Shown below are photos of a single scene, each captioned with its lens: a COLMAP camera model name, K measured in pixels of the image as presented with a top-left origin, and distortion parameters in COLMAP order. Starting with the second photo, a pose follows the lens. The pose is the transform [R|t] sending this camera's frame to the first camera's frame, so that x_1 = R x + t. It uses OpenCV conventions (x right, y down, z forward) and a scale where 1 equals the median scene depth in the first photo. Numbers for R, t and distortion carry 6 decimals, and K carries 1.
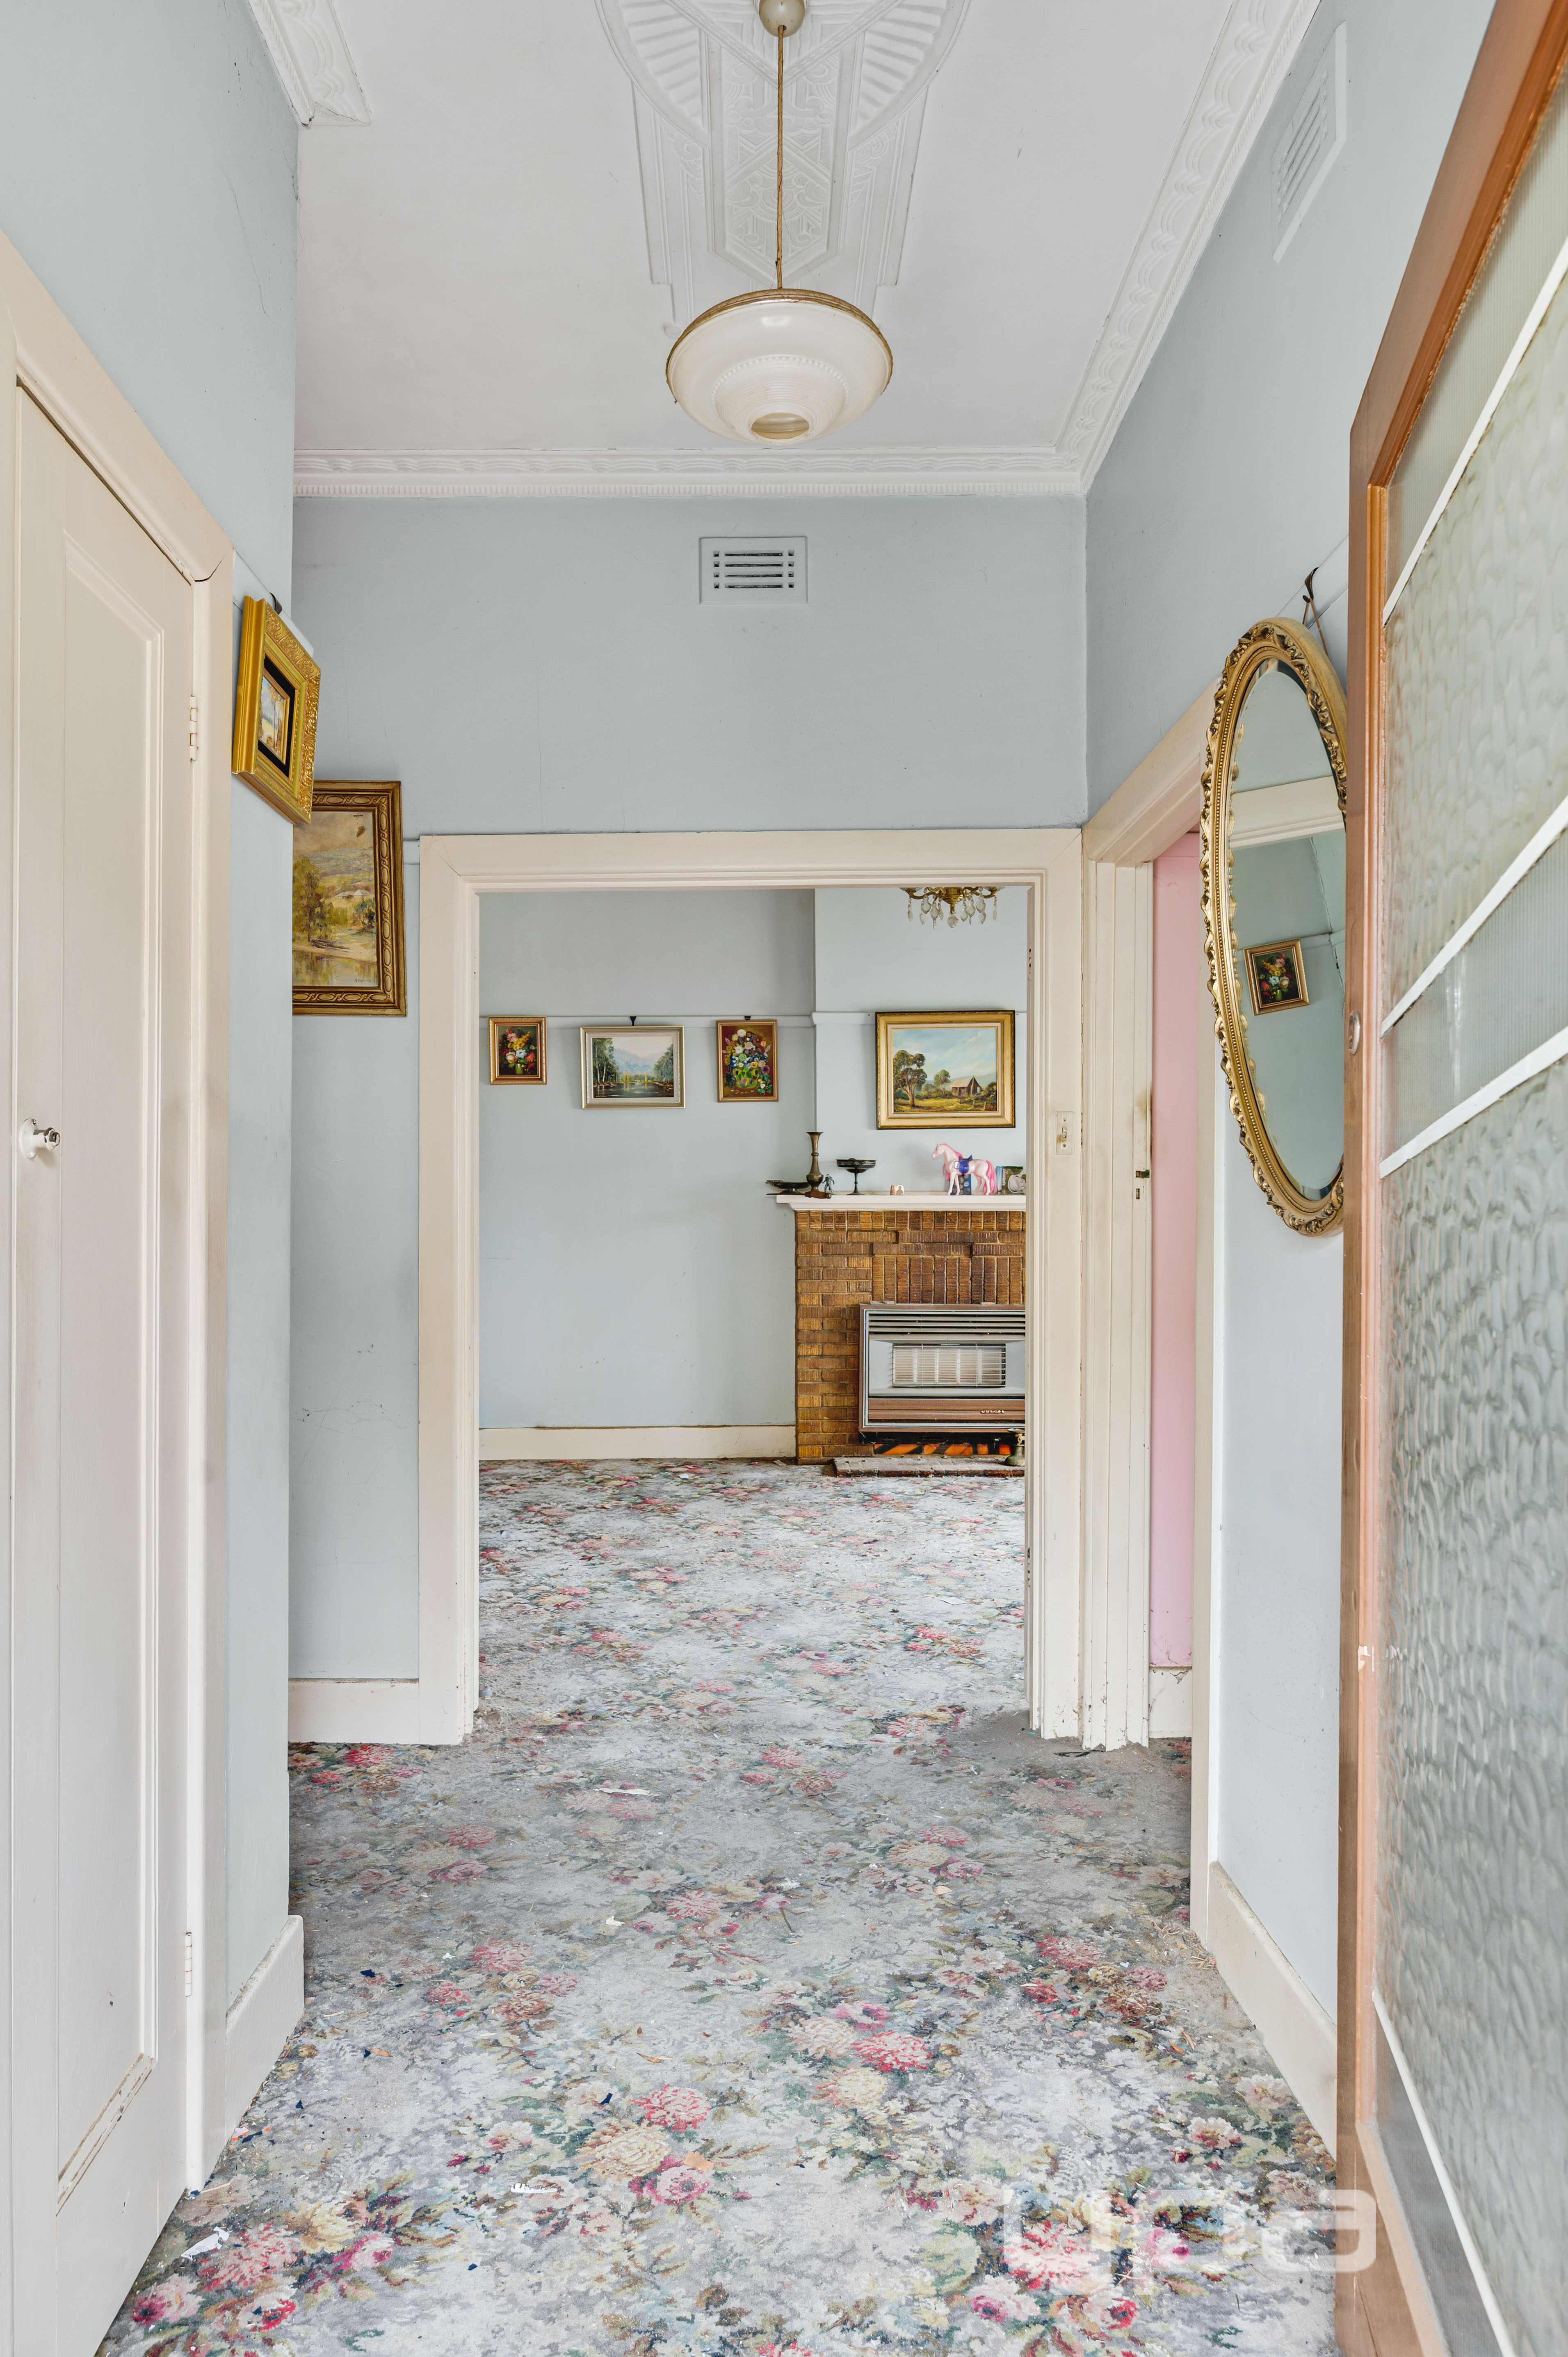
lens RADIAL K [[1549.1, 0, 728.1], [0, 1549.1, 1186.5], [0, 0, 1]] dist [0.001585, 0.000309]
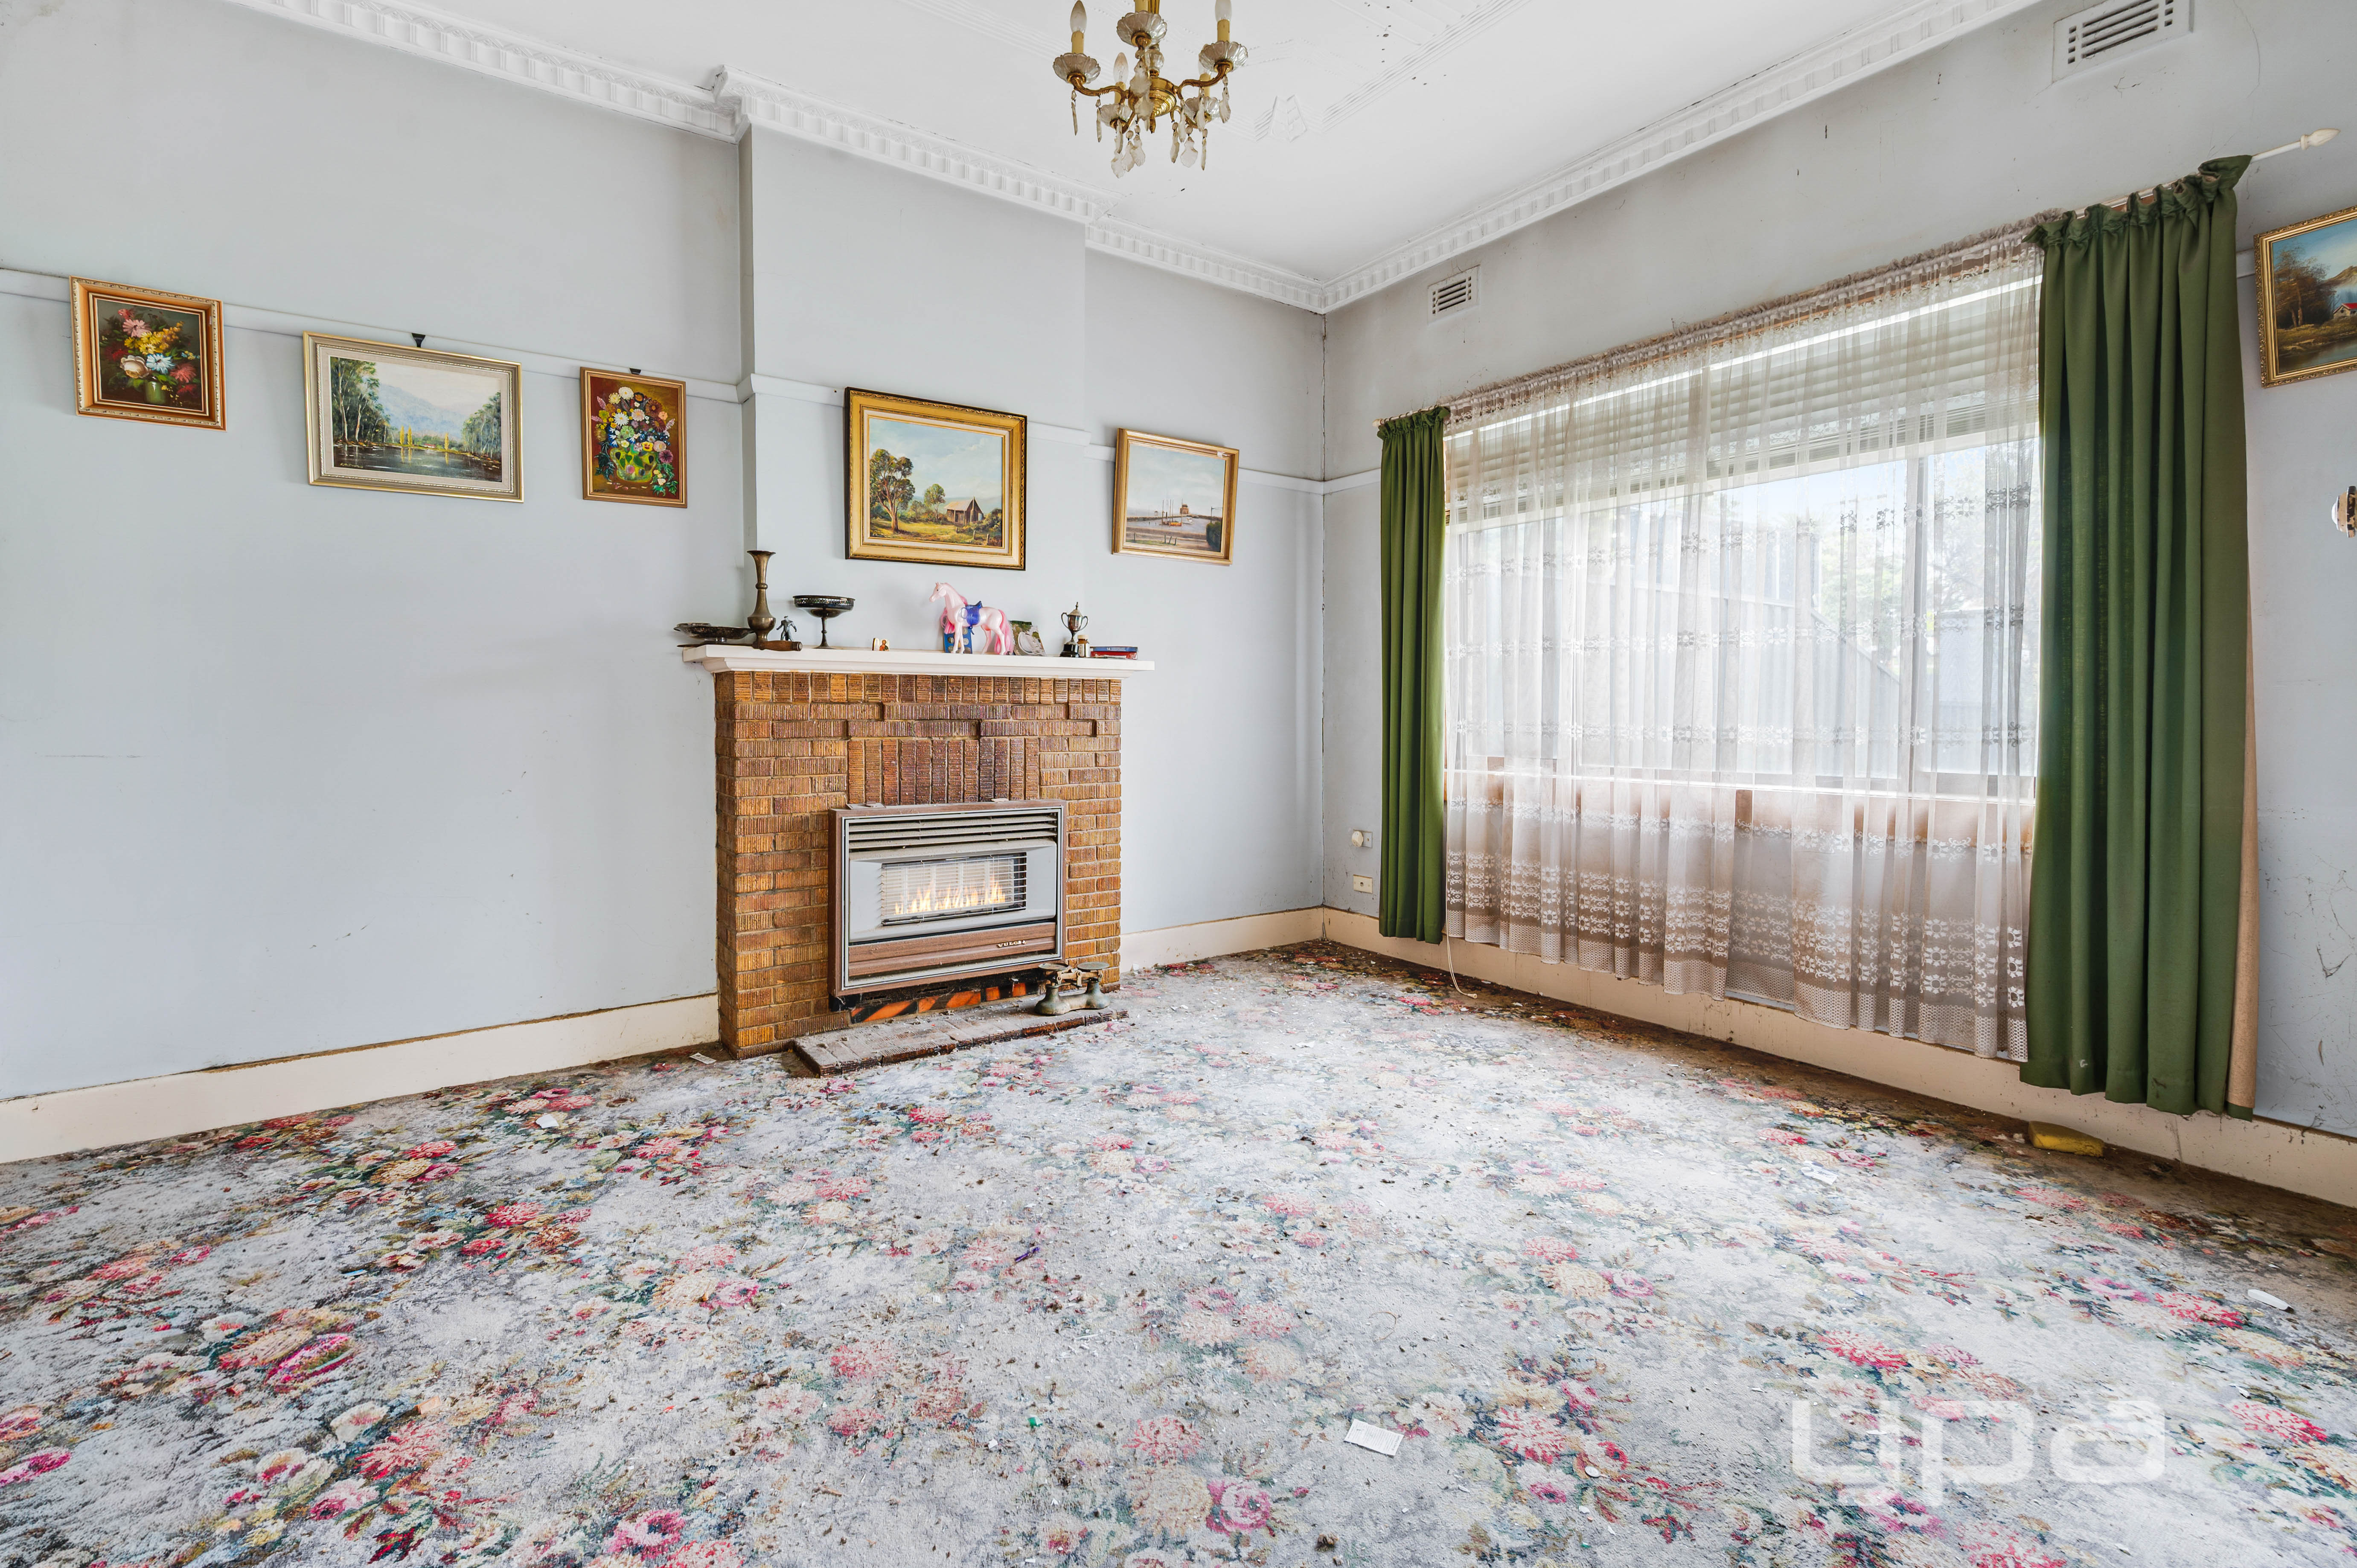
lens RADIAL K [[1098.3, 0, 1175.1], [0, 1098.3, 728.5], [0, 0, 1]] dist [-0.000524, -0.000059]
pose [[0.820517, -0.008014, 0.571566, -0.066899], [-0.001382, 0.999871, 0.016002, 0.032106], [-0.571620, -0.013920, 0.820400, 0.511125]]
